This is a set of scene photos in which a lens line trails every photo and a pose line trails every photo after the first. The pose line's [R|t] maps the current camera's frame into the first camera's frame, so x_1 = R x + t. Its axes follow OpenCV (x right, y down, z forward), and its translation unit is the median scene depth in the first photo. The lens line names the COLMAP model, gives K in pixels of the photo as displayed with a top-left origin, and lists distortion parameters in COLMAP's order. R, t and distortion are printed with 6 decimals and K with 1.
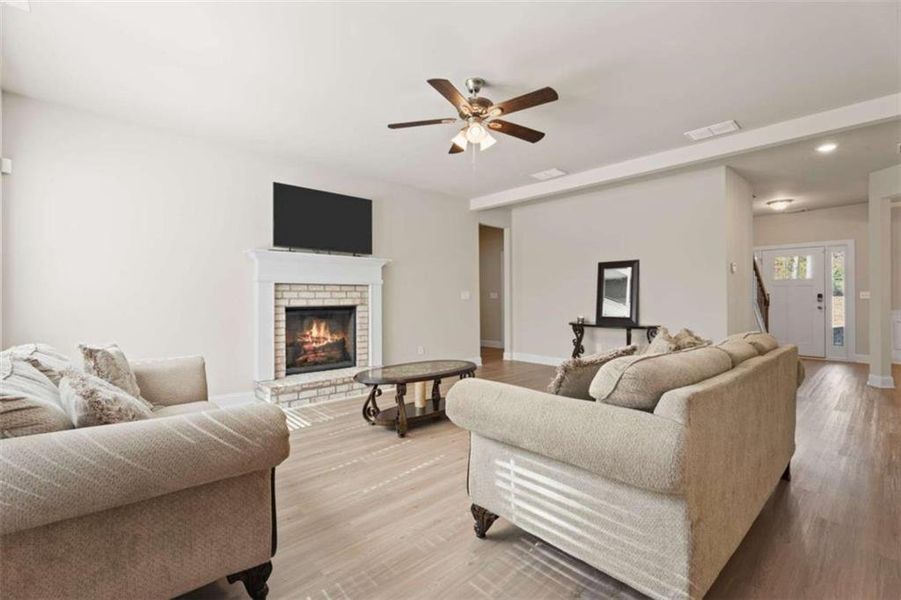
lens RADIAL K [[401.6, 0, 449.7], [0, 401.6, 298.1], [0, 0, 1]] dist [-0.000836, -0.000916]
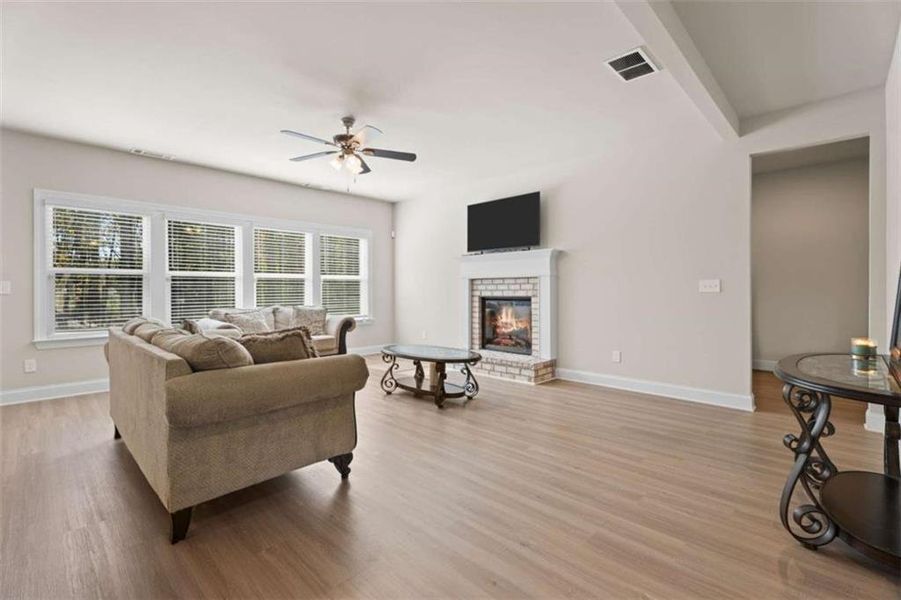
lens RADIAL K [[401.6, 0, 455.3], [0, 401.6, 297.8], [0, 0, 1]] dist [-0.000836, -0.000916]
pose [[0.109019, 0.028498, -0.993631, 0.816936], [0.008788, 0.999522, 0.029631, -0.012824], [0.994001, -0.011963, 0.108716, 0.719268]]
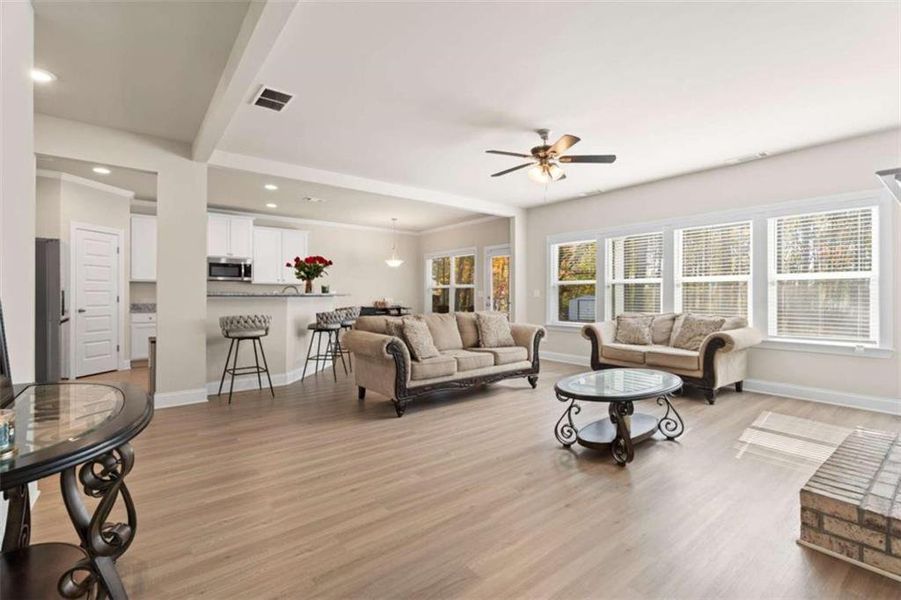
lens RADIAL K [[401.6, 0, 450.4], [0, 401.6, 295.2], [0, 0, 1]] dist [-0.000836, -0.000916]
pose [[-0.997840, 0.000798, 0.065681, 0.170904], [0.000916, 0.999998, 0.001755, -0.000496], [-0.065679, 0.001812, -0.997839, 1.417853]]
